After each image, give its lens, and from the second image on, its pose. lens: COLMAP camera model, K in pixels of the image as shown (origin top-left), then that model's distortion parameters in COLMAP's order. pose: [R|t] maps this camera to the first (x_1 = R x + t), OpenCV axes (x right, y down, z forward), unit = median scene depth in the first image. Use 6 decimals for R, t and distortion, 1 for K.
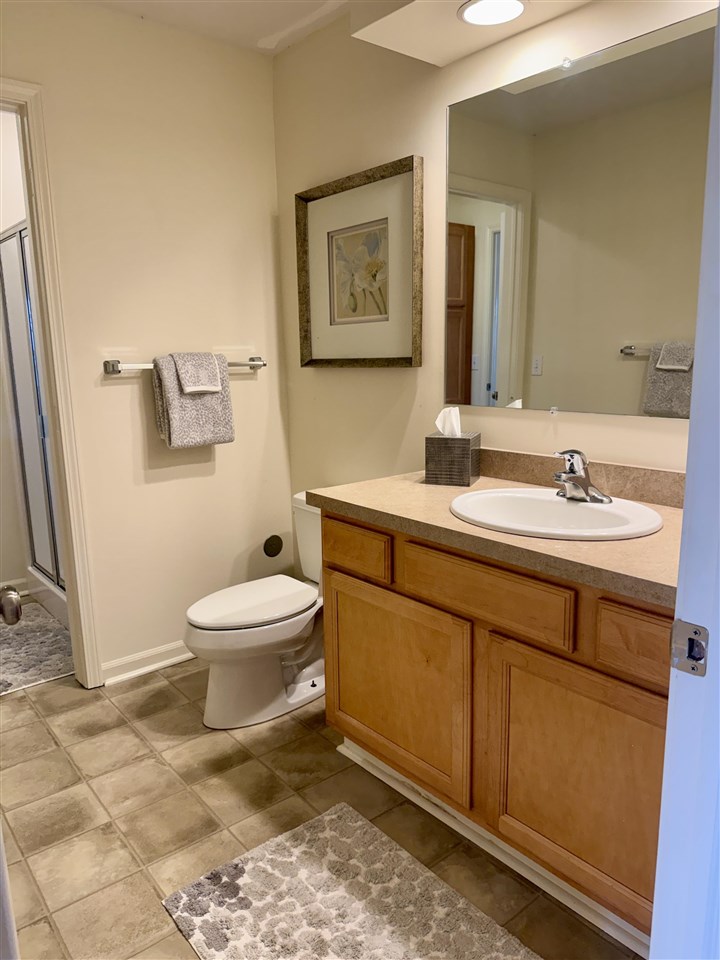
lens RADIAL K [[676.9, 0, 361.3], [0, 676.9, 478.7], [0, 0, 1]] dist [0.018257, -0.010522]
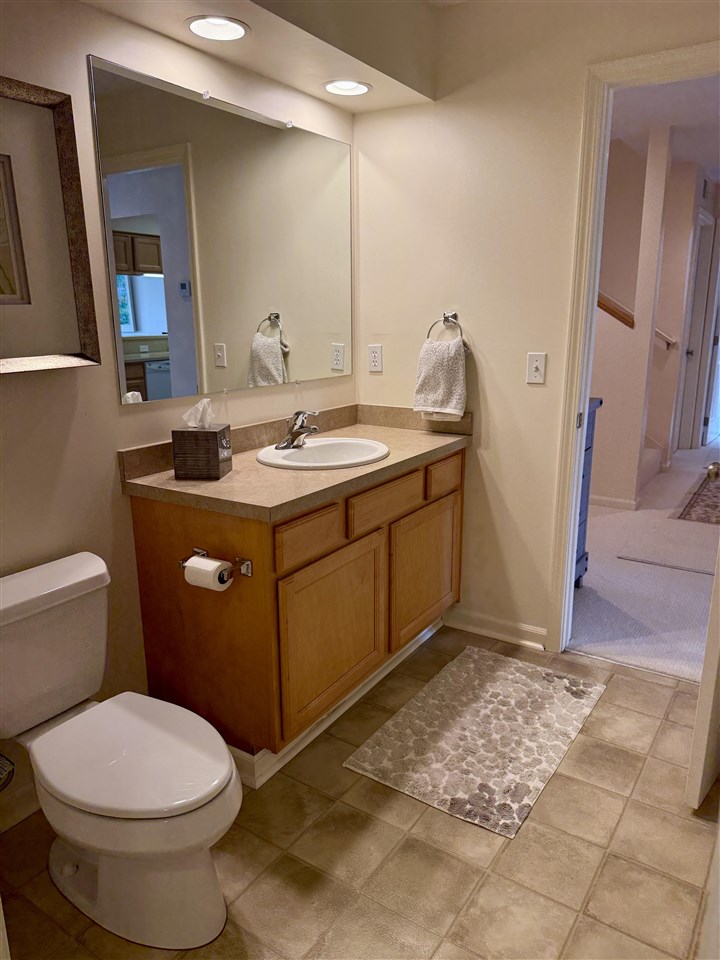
lens RADIAL K [[676.9, 0, 351.5], [0, 676.9, 481.3], [0, 0, 1]] dist [0.018257, -0.010522]
pose [[-0.263568, -0.221556, 0.938853, -1.074257], [0.198784, 0.939903, 0.277609, -0.273025], [-0.943937, 0.259798, -0.203686, 1.248643]]
